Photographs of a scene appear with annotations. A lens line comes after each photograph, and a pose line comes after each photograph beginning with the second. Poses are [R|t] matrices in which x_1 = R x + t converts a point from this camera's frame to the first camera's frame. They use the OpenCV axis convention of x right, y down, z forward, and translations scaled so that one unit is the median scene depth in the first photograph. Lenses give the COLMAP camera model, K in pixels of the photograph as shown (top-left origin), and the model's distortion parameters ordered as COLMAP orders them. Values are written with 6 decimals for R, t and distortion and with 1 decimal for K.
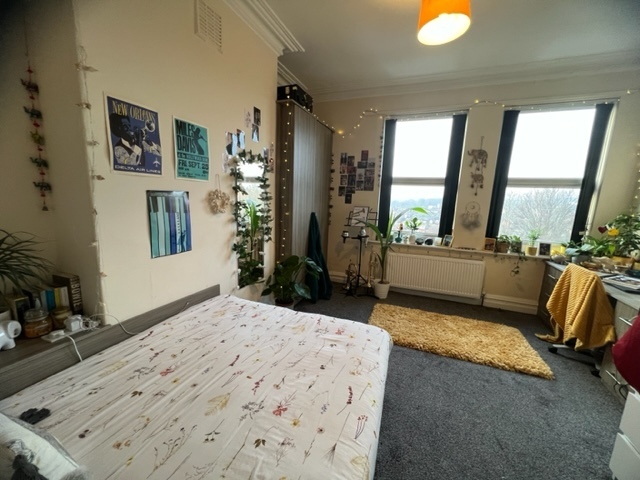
lens RADIAL K [[255.9, 0, 317.6], [0, 255.9, 240.1], [0, 0, 1]] dist [0.000837, -0.000031]
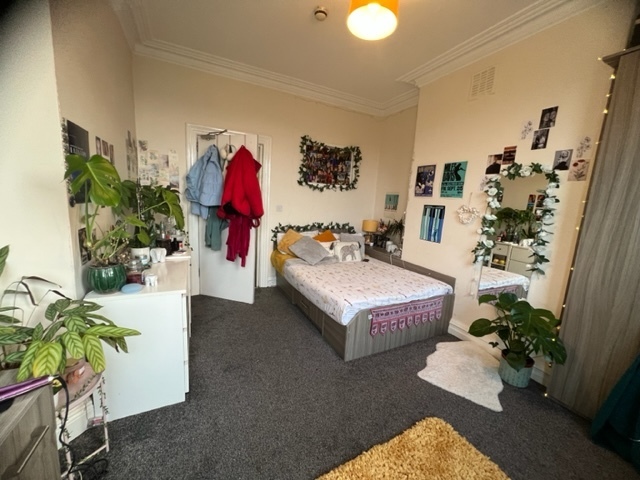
lens RADIAL K [[255.9, 0, 319.7], [0, 255.9, 240.5], [0, 0, 1]] dist [0.000837, -0.000031]
pose [[-0.662160, 0.038413, -0.748378, 1.316189], [-0.212589, 0.948025, 0.236758, -0.215390], [0.718575, 0.315869, -0.619578, 1.634428]]
